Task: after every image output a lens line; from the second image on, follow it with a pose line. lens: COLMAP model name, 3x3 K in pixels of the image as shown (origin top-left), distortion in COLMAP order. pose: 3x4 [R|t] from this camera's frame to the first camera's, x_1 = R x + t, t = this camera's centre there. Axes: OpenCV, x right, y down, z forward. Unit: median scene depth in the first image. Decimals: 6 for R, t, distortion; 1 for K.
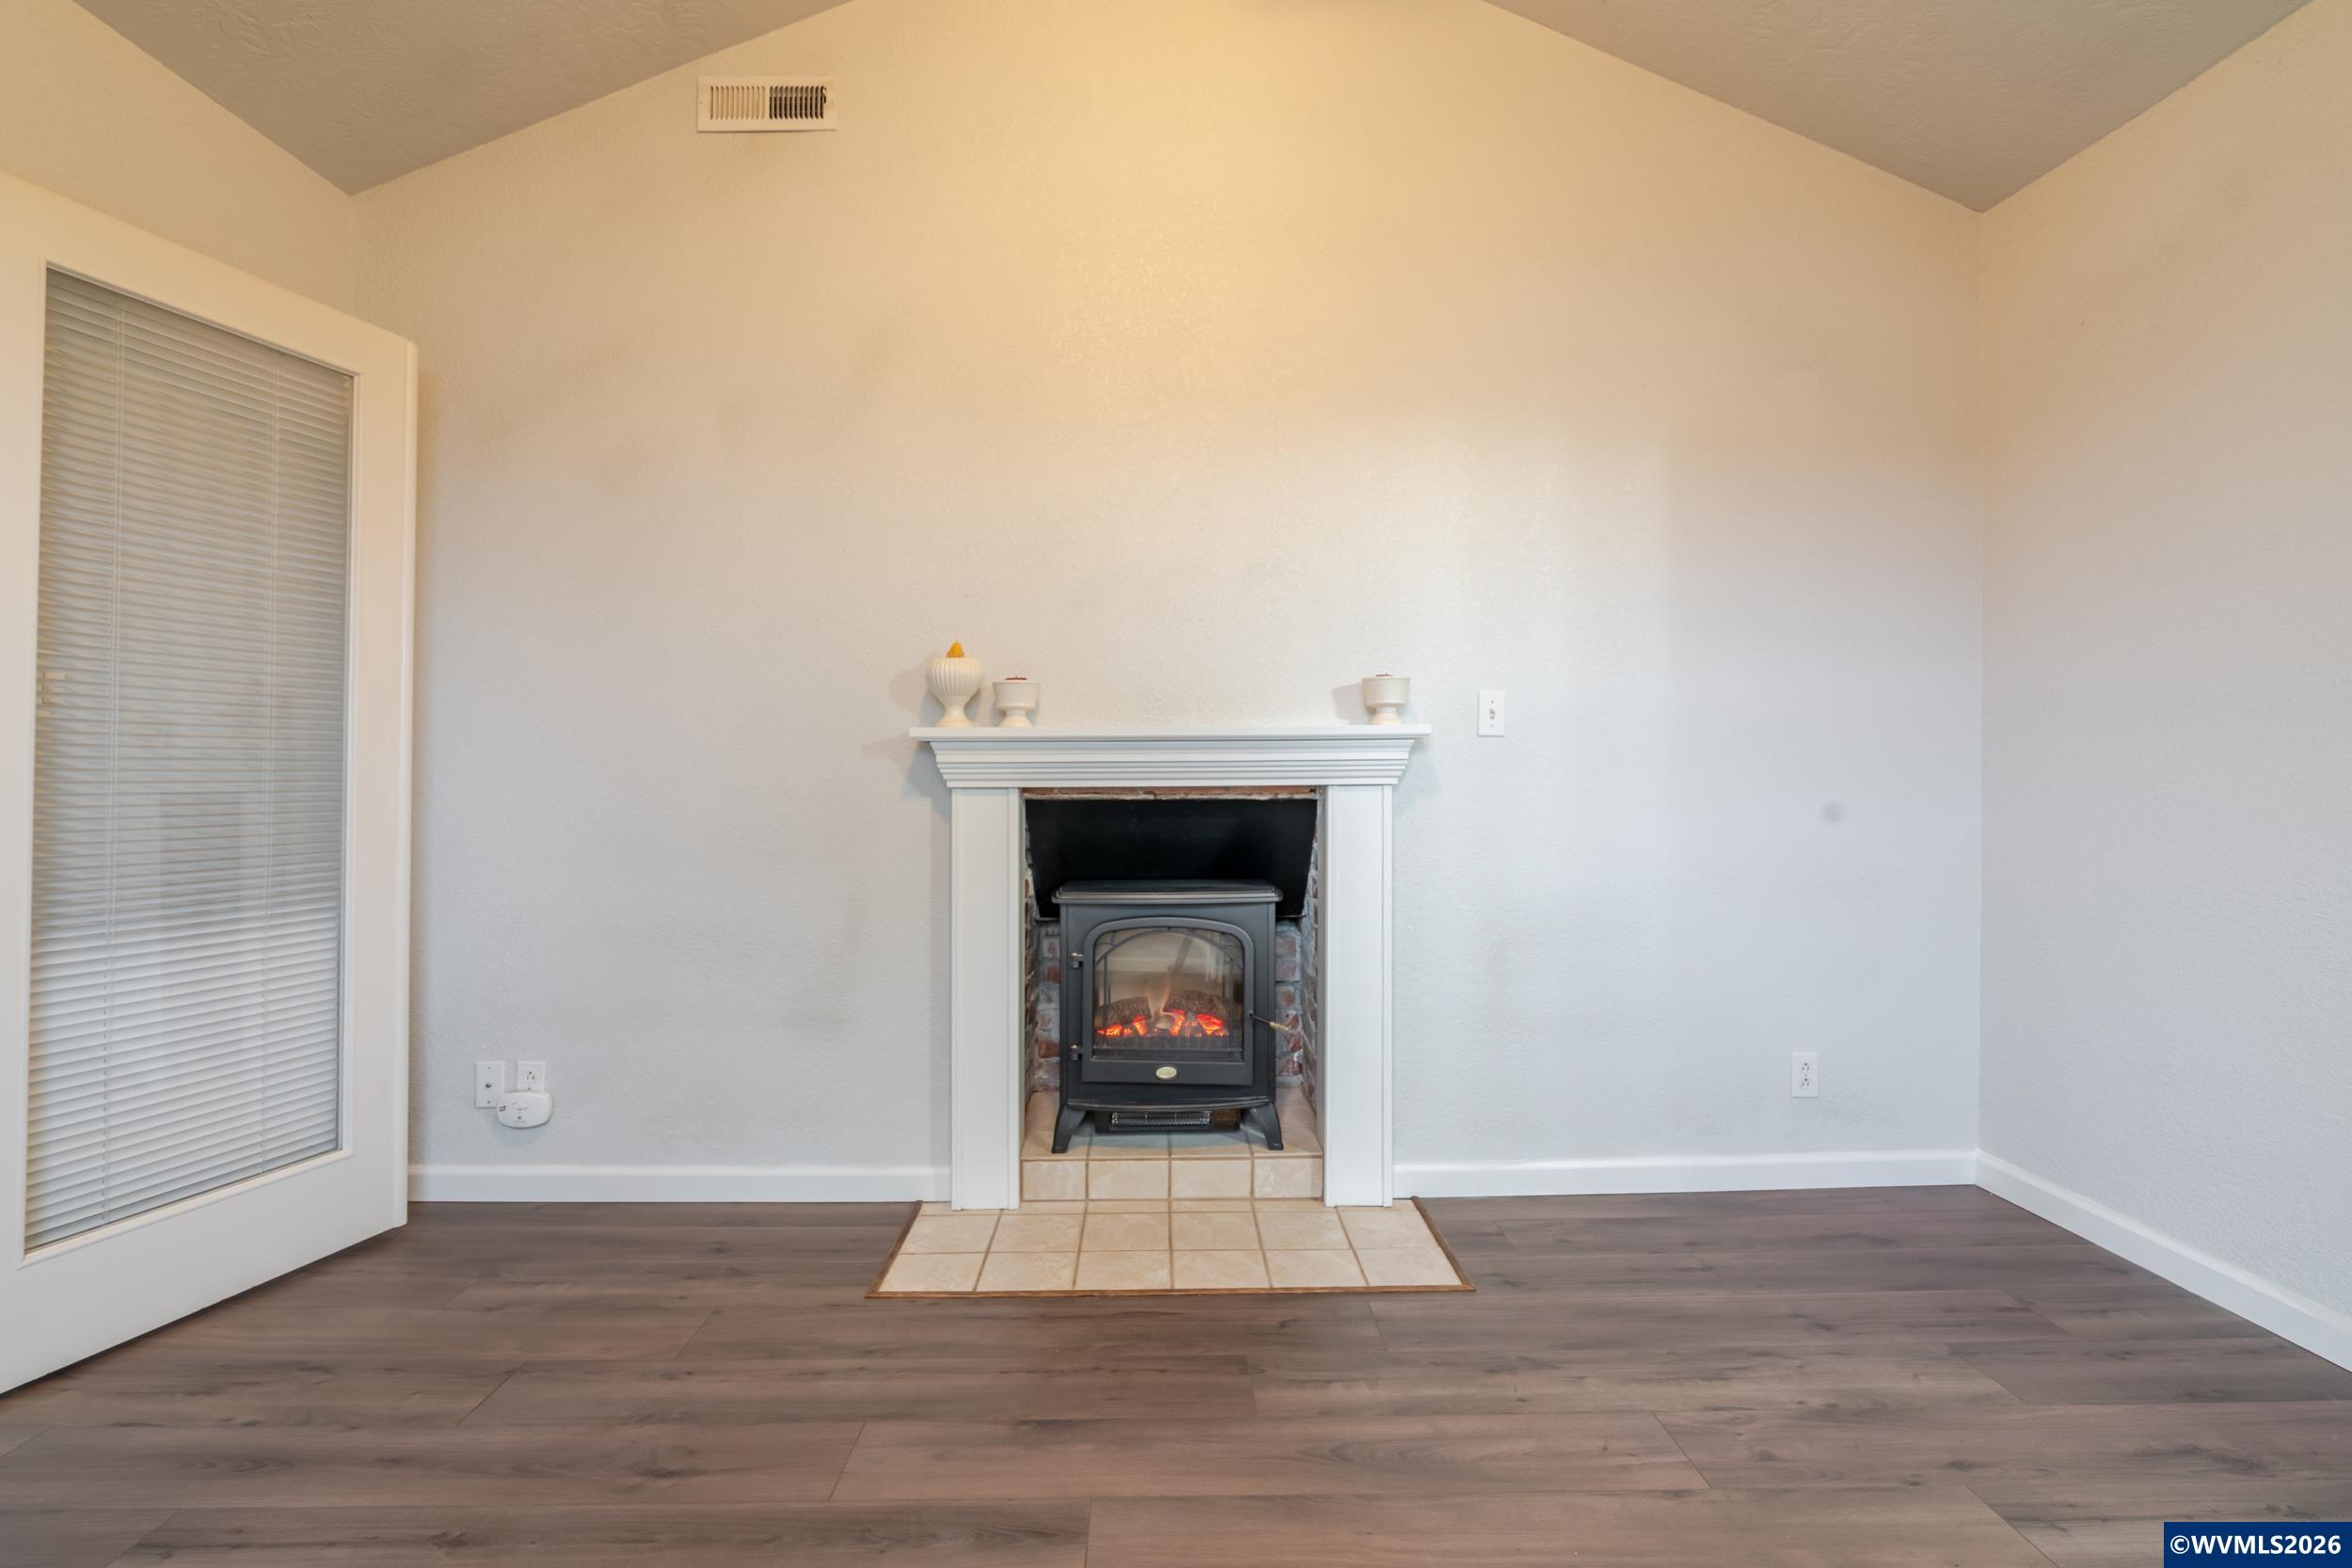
lens RADIAL K [[1073.5, 0, 1179.6], [0, 1073.5, 748.4], [0, 0, 1]] dist [-0.002423, -0.000040]
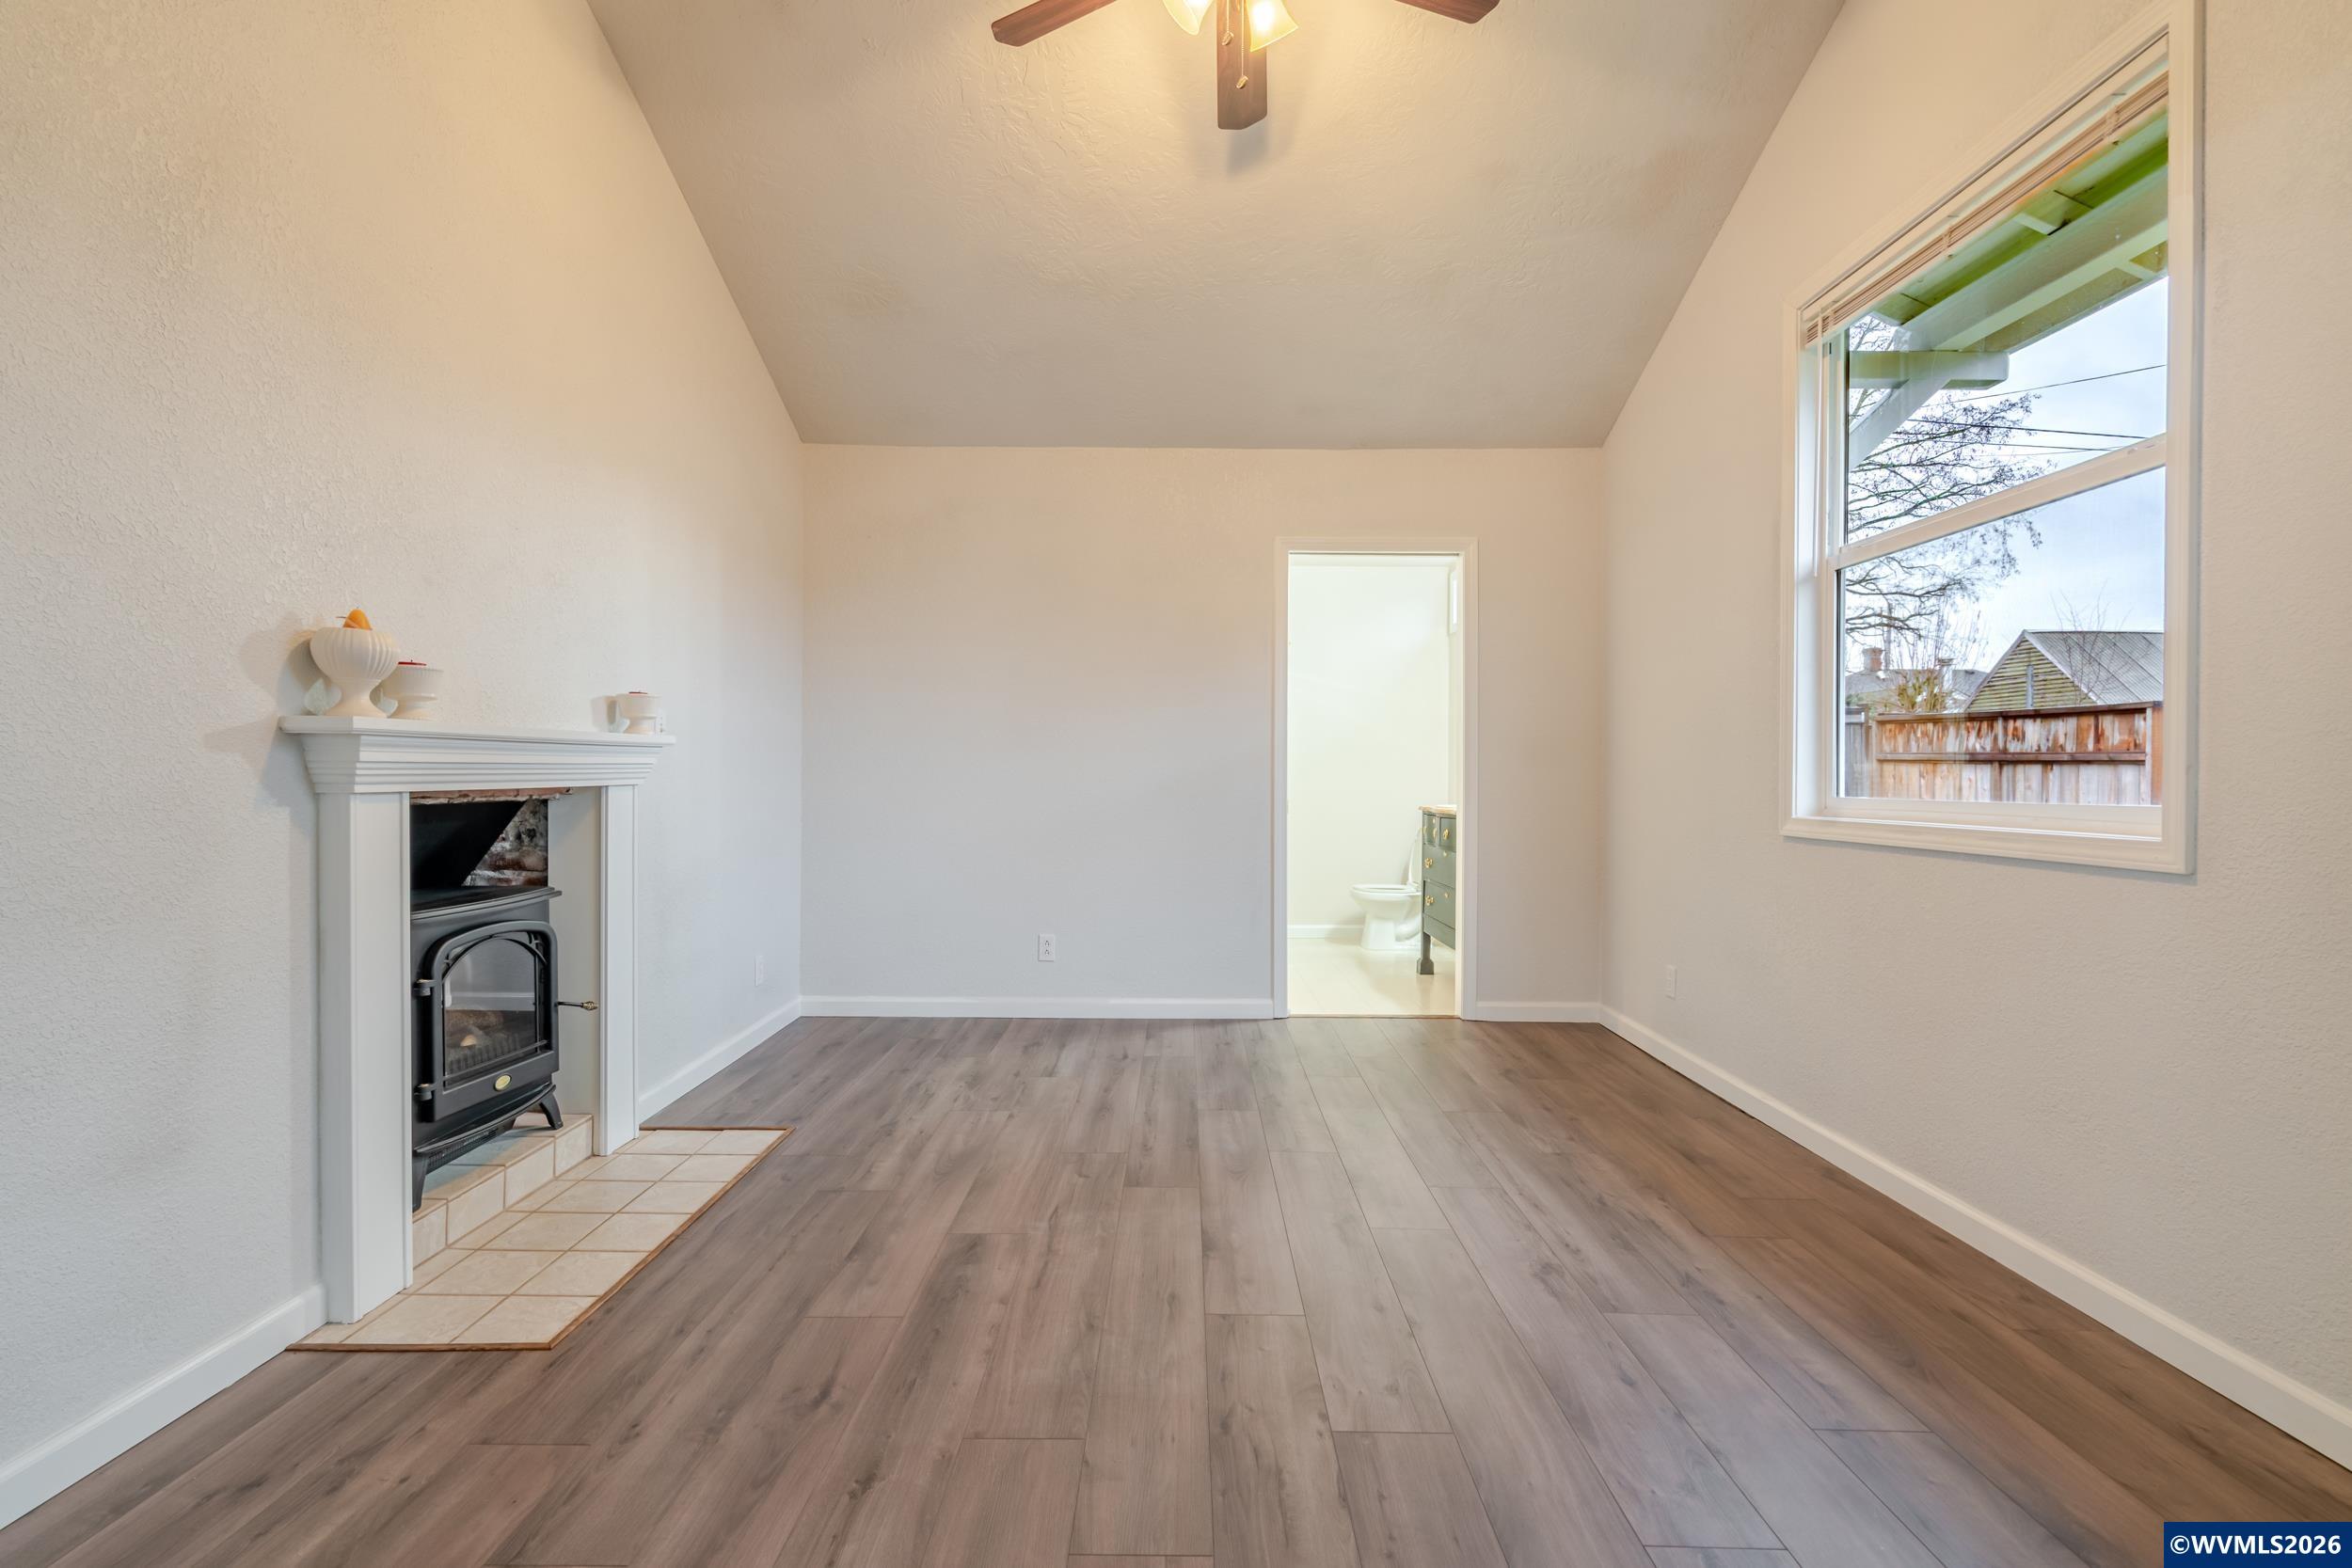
lens RADIAL K [[1064.6, 0, 1176.0], [0, 1064.6, 784.0], [0, 0, 1]] dist [-0.001251, 0.000396]
pose [[0.036129, -0.008424, 0.999312, -0.971735], [-0.023705, 0.999676, 0.009284, 0.008814], [-0.999066, -0.024024, 0.035918, 0.371686]]
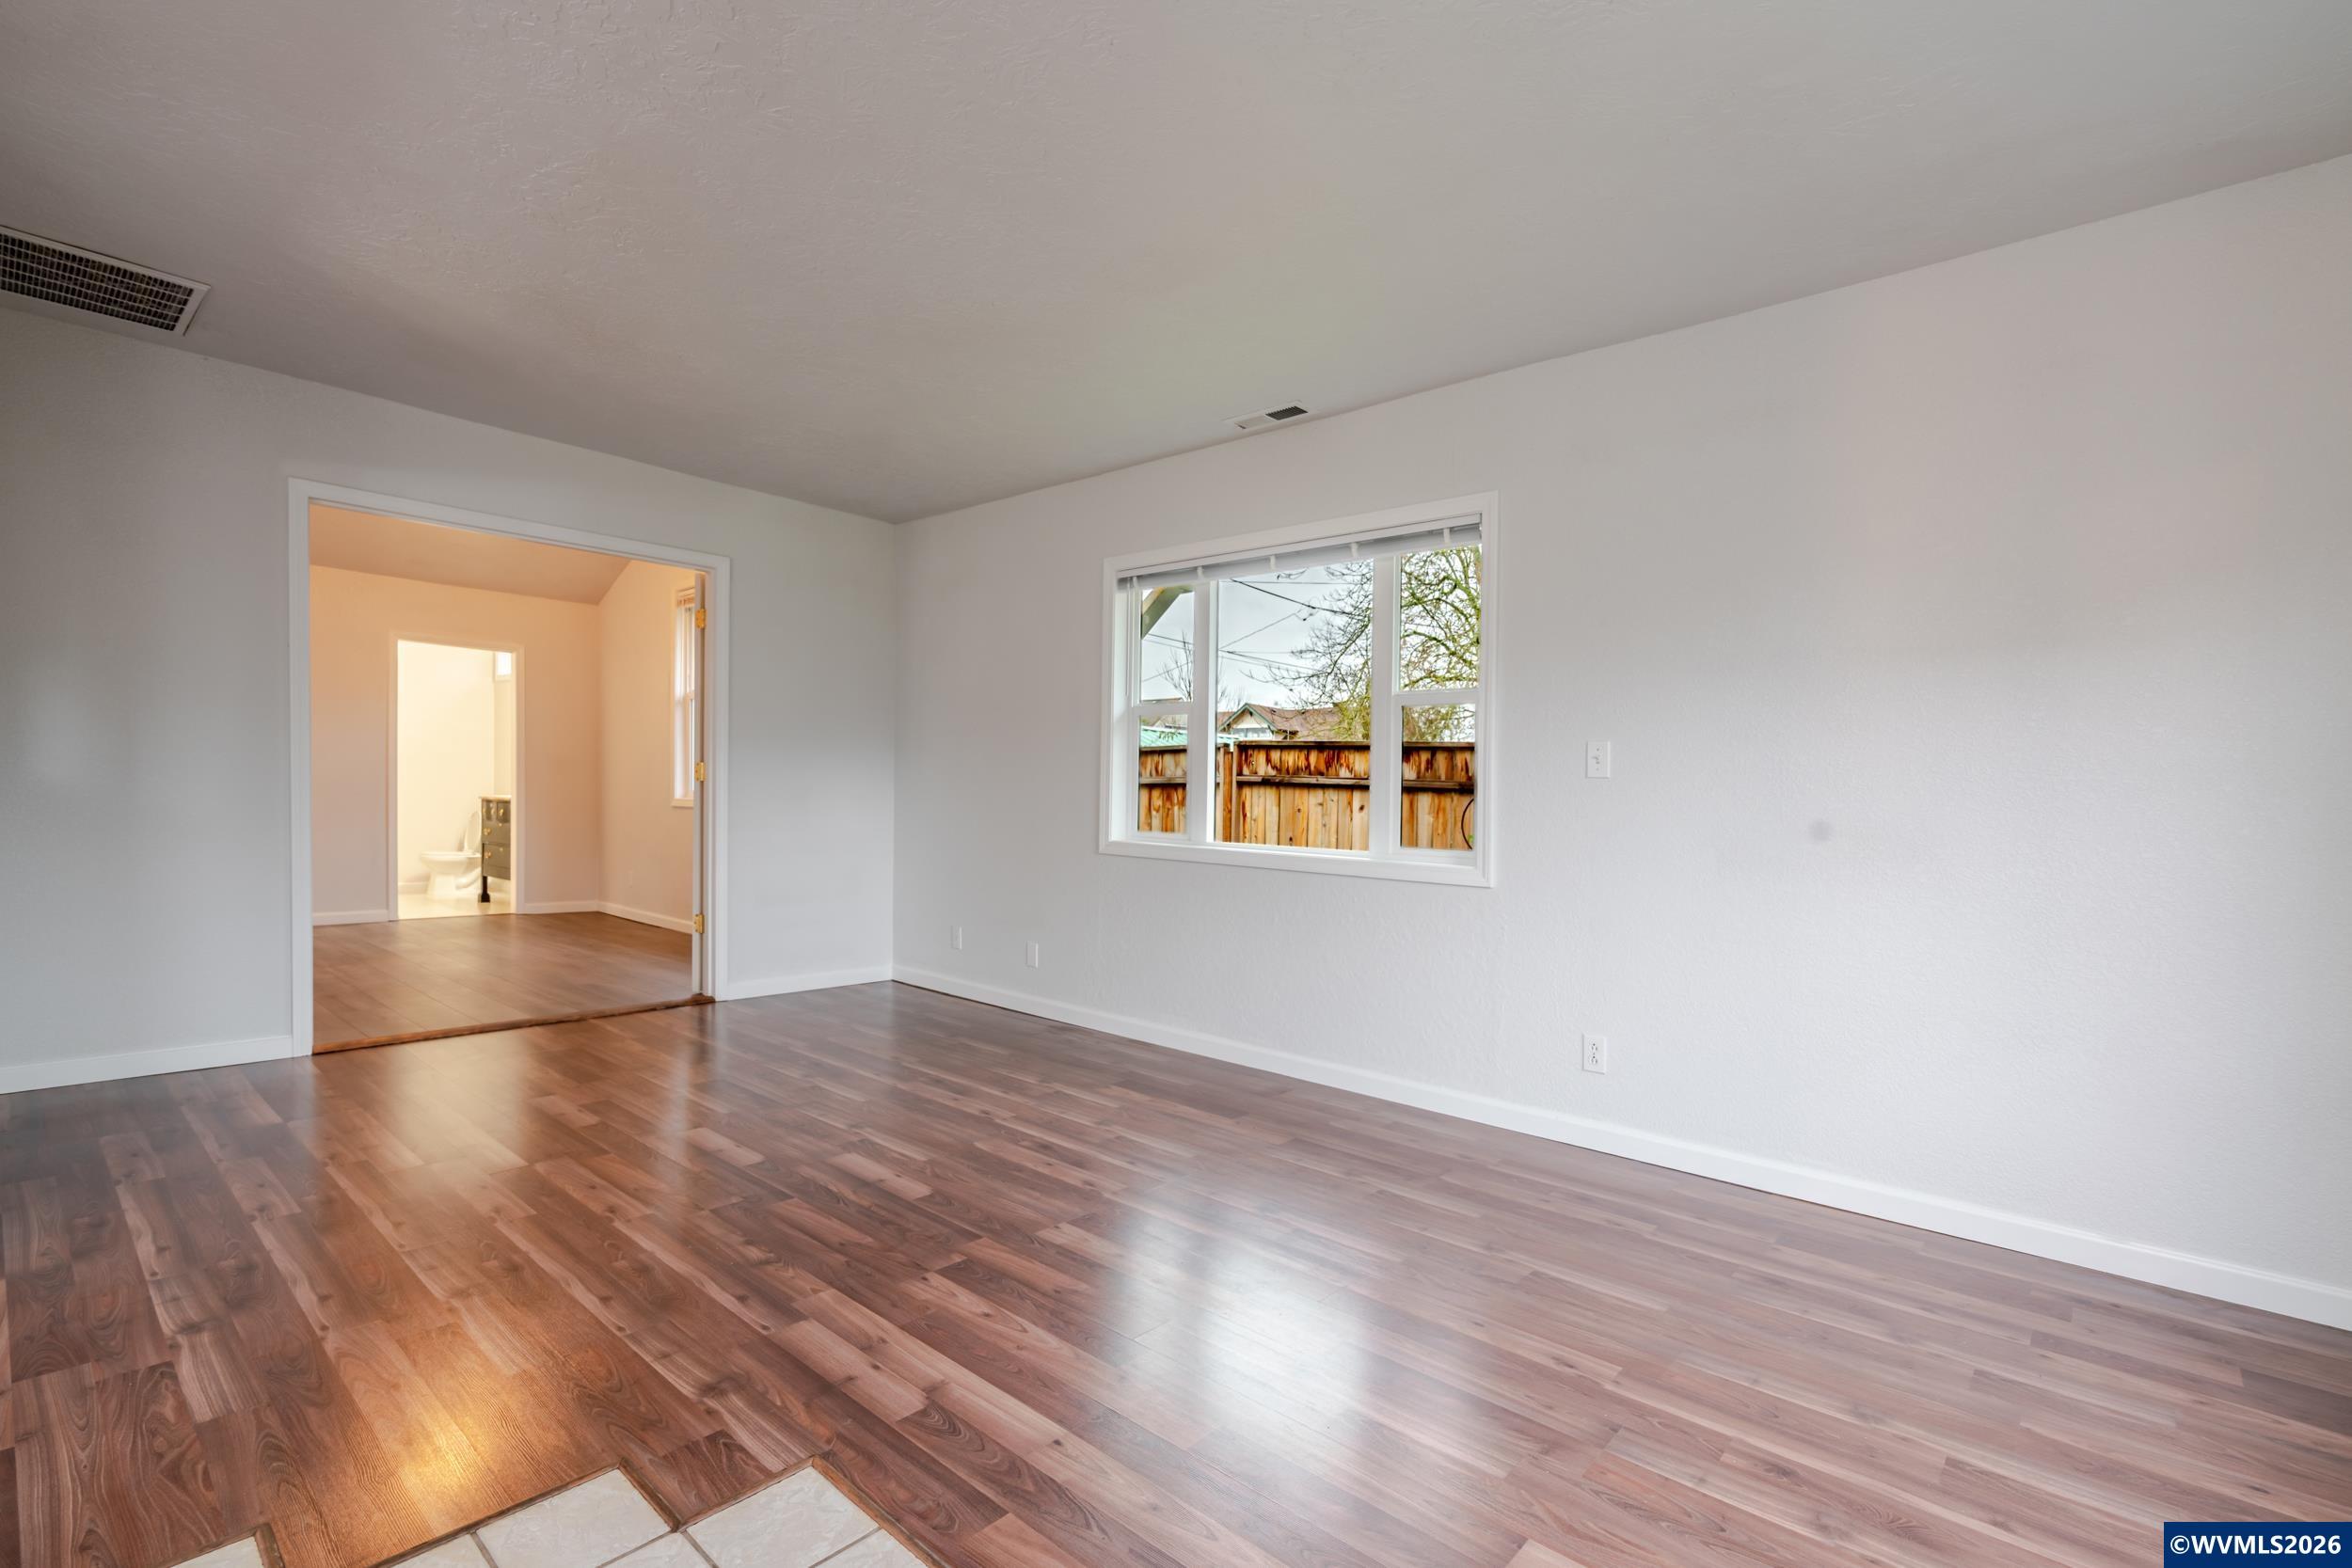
lens RADIAL K [[1047.3, 0, 1176.0], [0, 1047.3, 784.0], [0, 0, 1]] dist [-0.000237, 0.000082]
pose [[-0.729567, -0.017176, 0.683694, -2.582284], [-0.035196, 0.999303, -0.012453, -0.009839], [-0.683003, -0.033149, -0.729663, 0.848457]]
